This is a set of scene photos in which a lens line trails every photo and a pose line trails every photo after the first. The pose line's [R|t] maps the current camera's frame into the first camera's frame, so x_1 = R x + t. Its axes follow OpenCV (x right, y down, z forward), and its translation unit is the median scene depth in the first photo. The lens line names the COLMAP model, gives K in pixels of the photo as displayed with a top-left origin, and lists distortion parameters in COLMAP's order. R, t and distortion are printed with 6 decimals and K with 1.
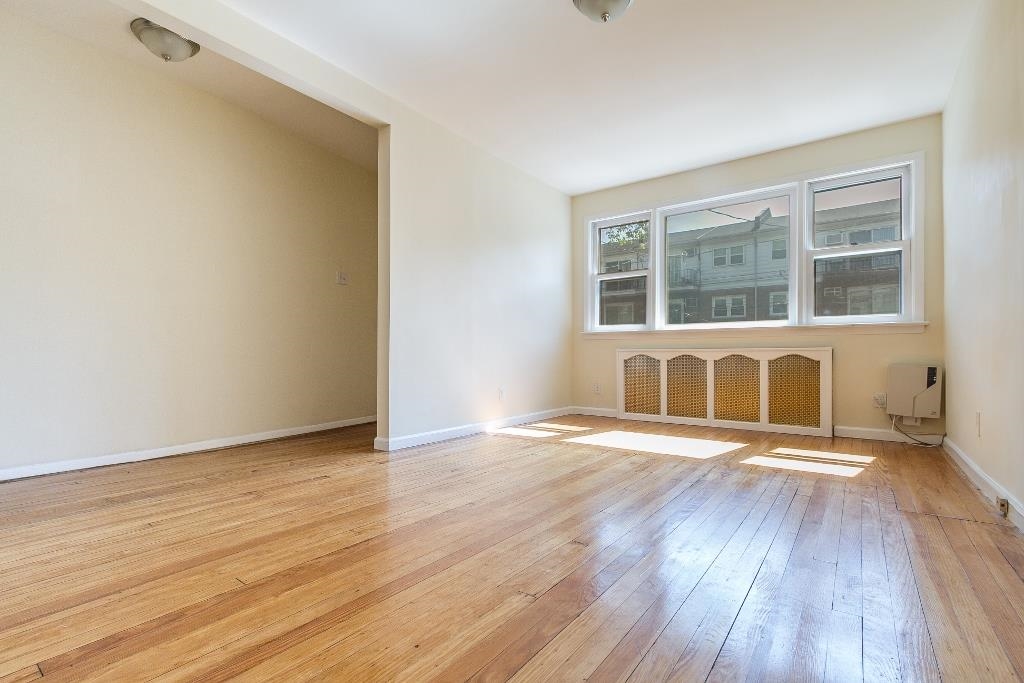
lens RADIAL K [[487.1, 0, 506.9], [0, 487.1, 347.2], [0, 0, 1]] dist [0.004777, -0.002194]
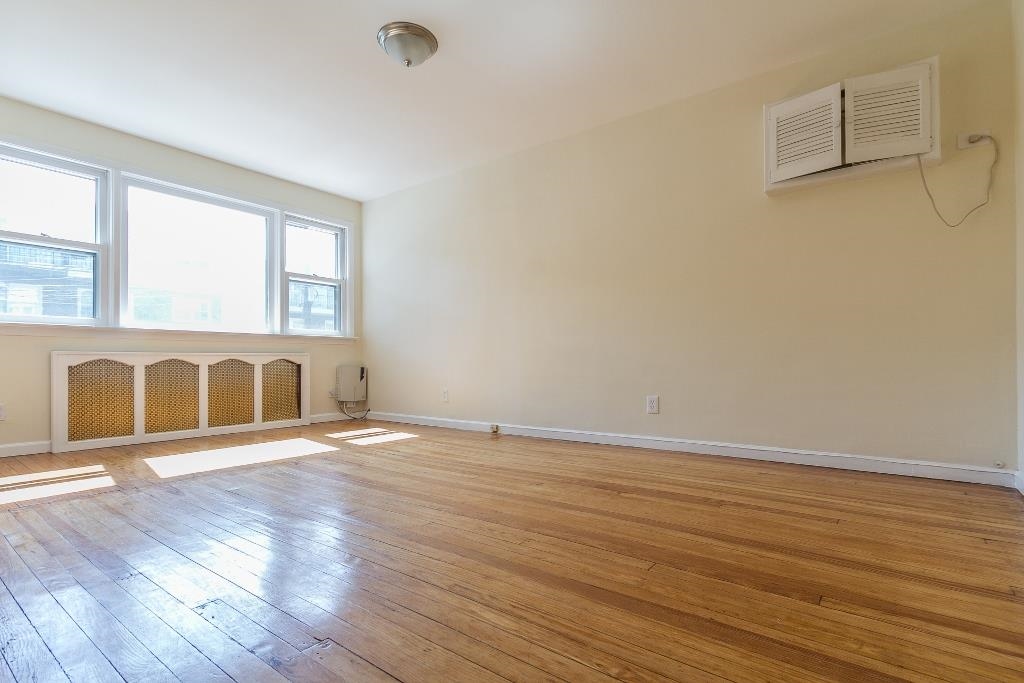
lens RADIAL K [[487.1, 0, 506.9], [0, 487.1, 352.2], [0, 0, 1]] dist [0.004777, -0.002194]
pose [[0.007174, 0.017354, 0.999824, -0.627041], [-0.015841, 0.999726, -0.017238, 0.011155], [-0.999849, -0.015714, 0.007447, 0.506856]]
